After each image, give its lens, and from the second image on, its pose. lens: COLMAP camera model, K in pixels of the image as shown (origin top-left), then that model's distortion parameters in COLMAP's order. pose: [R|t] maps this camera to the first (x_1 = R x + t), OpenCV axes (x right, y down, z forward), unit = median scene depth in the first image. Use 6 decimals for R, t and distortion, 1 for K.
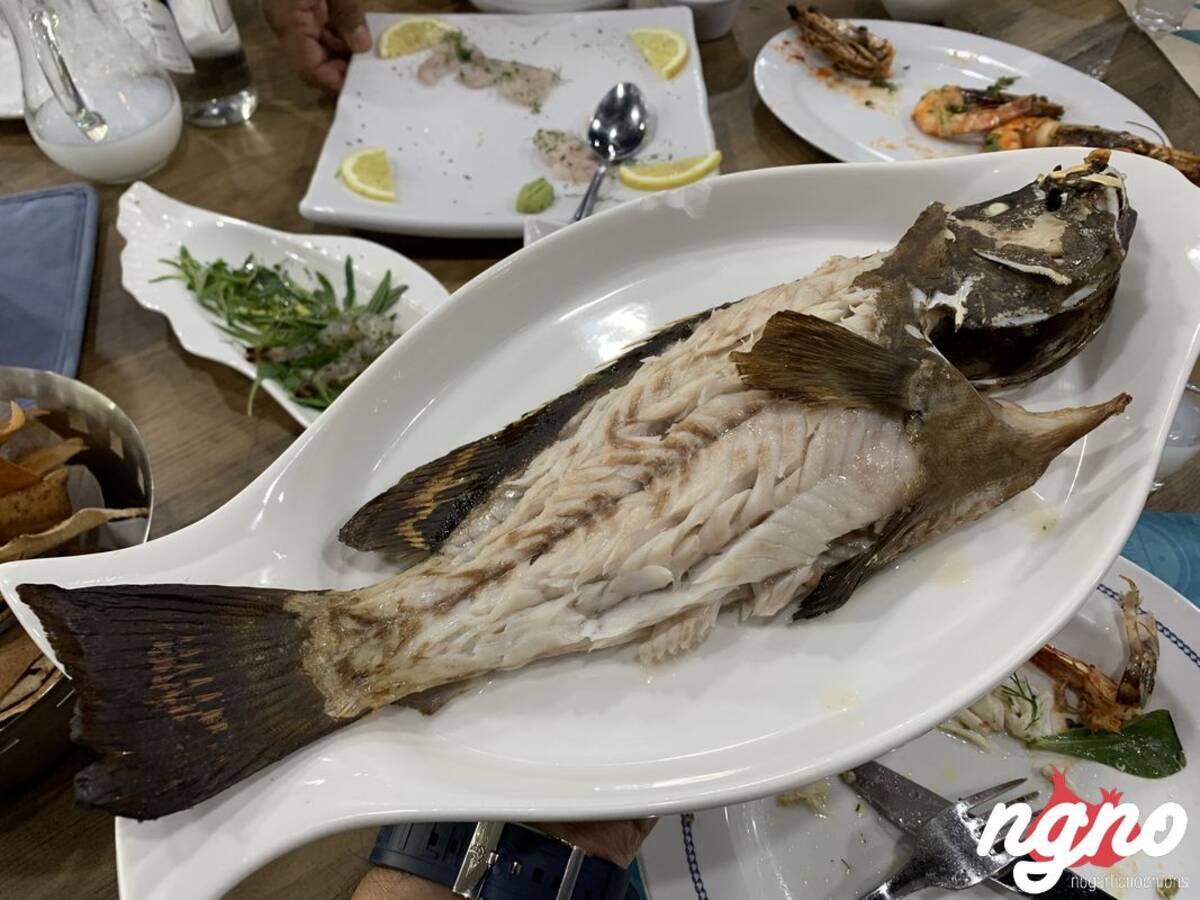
lens RADIAL K [[909.6, 0, 593.5], [0, 909.6, 445.6], [0, 0, 1]] dist [-0.001212, -0.001722]
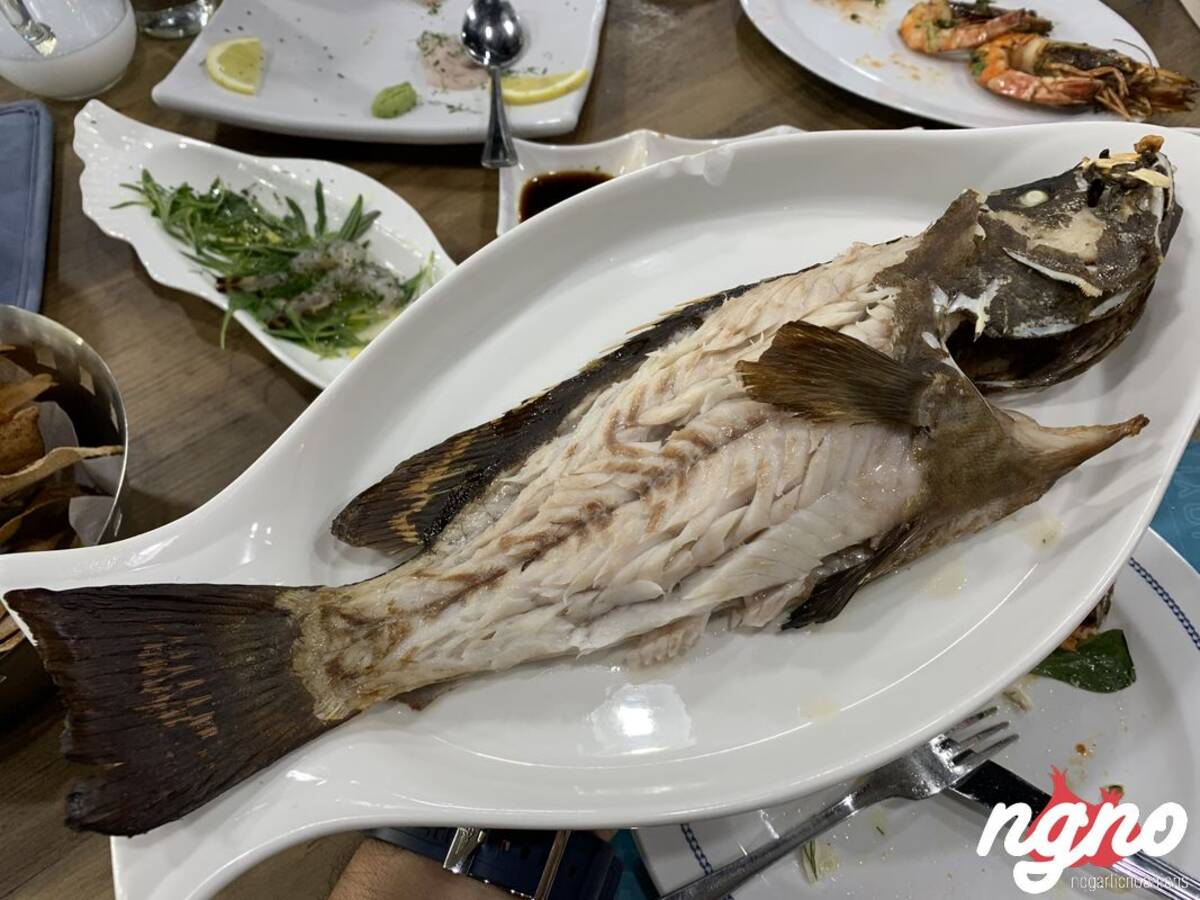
lens RADIAL K [[910.7, 0, 607.3], [0, 910.7, 454.3], [0, 0, 1]] dist [0.000429, 0.000848]
pose [[0.998982, 0.044995, -0.003072, 0.020349], [-0.044066, 0.988308, 0.145967, -0.137012], [0.009604, -0.145683, 0.989285, 0.029060]]
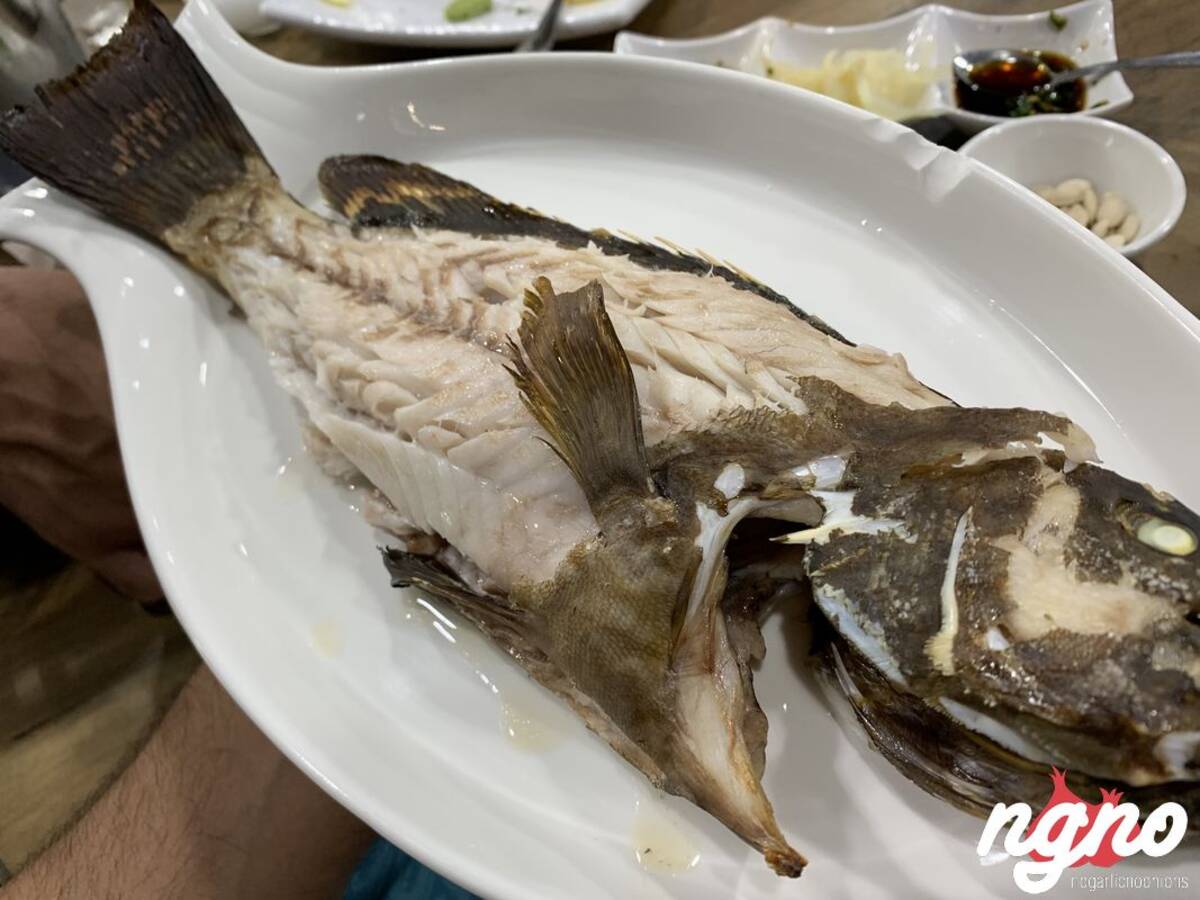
lens RADIAL K [[931.0, 0, 601.7], [0, 931.0, 450.0], [0, 0, 1]] dist [0.077291, -0.294477]
pose [[0.340470, 0.763920, -0.548185, 0.678687], [-0.617784, 0.621260, 0.482056, -0.402125], [0.708818, 0.174534, 0.683458, 0.528814]]
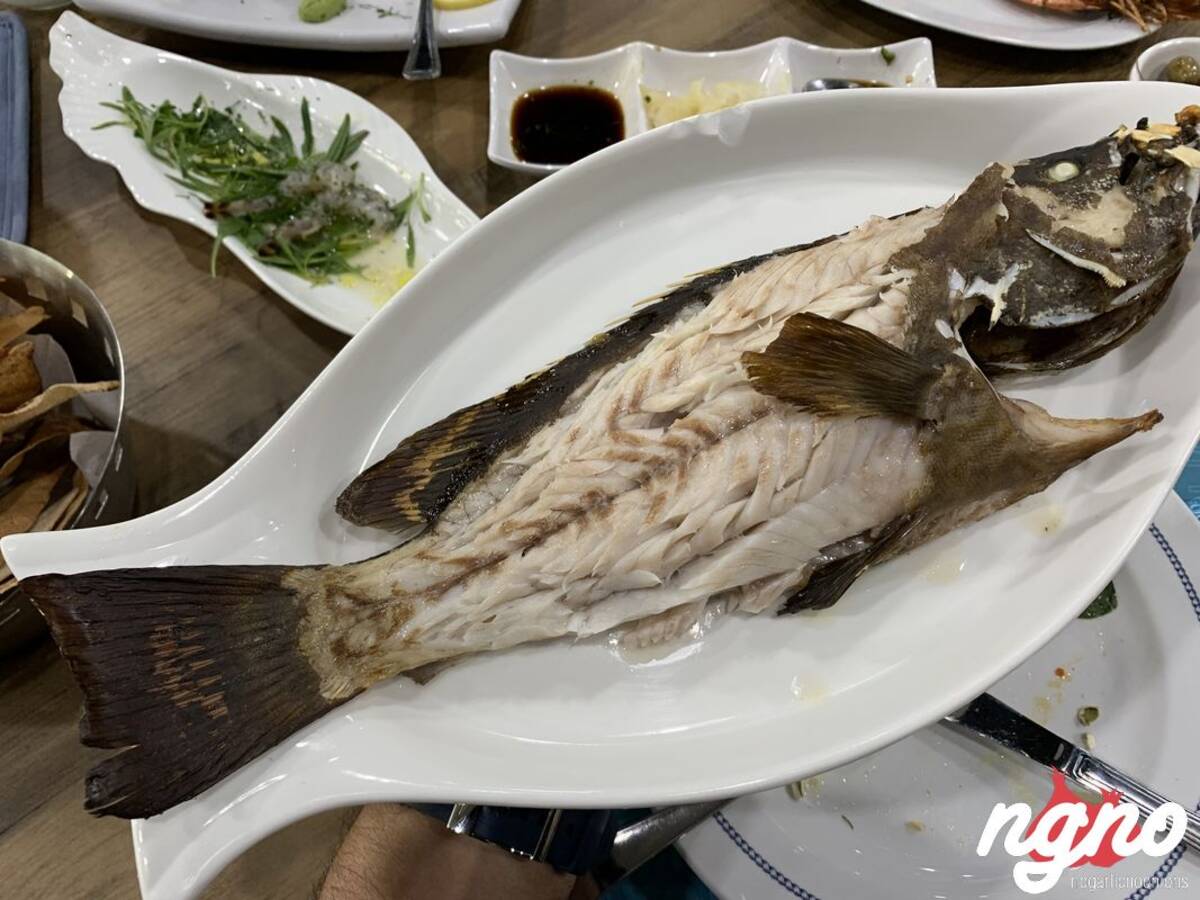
lens RADIAL K [[910.6, 0, 600.0], [0, 910.6, 450.0], [0, 0, 1]] dist [0.001896, -0.001259]
pose [[0.997495, 0.067745, -0.020353, 0.027779], [-0.060256, 0.964489, 0.257159, -0.234355], [0.037052, -0.255288, 0.966155, 0.050798]]
